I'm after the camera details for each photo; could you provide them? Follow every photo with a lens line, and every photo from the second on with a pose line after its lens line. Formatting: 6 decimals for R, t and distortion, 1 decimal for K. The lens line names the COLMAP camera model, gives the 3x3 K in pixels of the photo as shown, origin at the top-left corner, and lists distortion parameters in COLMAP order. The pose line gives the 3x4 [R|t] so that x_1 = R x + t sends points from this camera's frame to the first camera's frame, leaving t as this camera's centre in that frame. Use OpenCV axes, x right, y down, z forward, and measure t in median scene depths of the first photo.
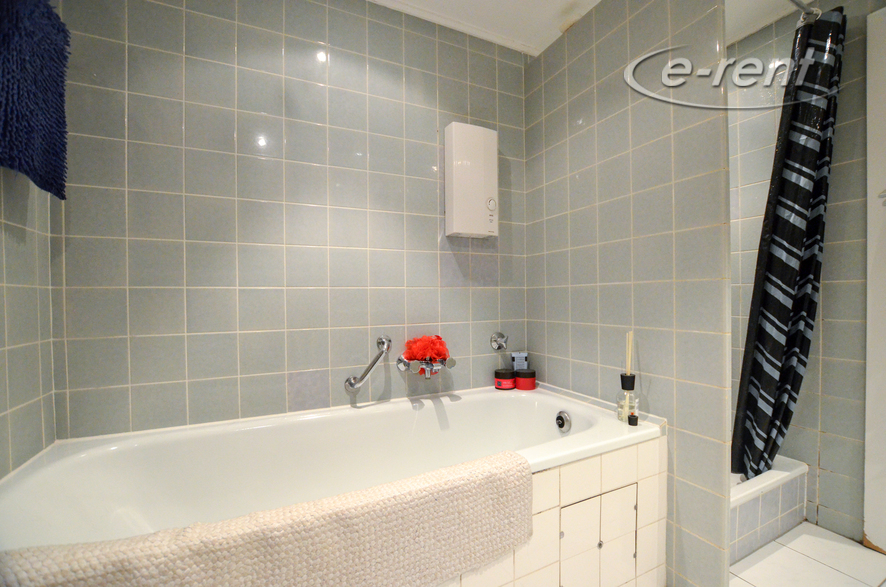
lens RADIAL K [[388.1, 0, 445.2], [0, 388.1, 296.0], [0, 0, 1]] dist [-0.032947, 0.005603]
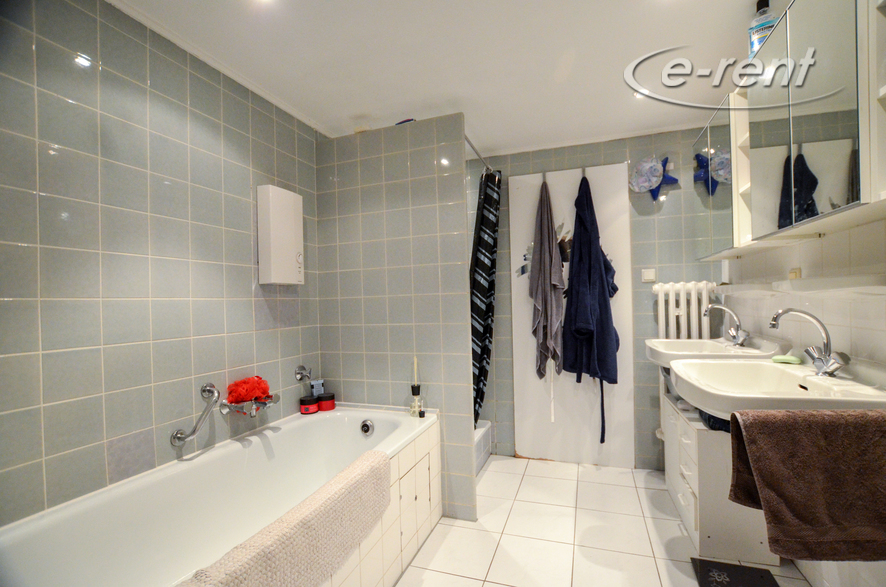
lens RADIAL K [[388.1, 0, 443.8], [0, 388.1, 298.3], [0, 0, 1]] dist [-0.032947, 0.005603]
pose [[0.732976, -0.005604, 0.680231, -0.411827], [0.026757, 0.999430, -0.020597, -0.089472], [-0.679728, 0.033298, 0.732708, -0.179989]]
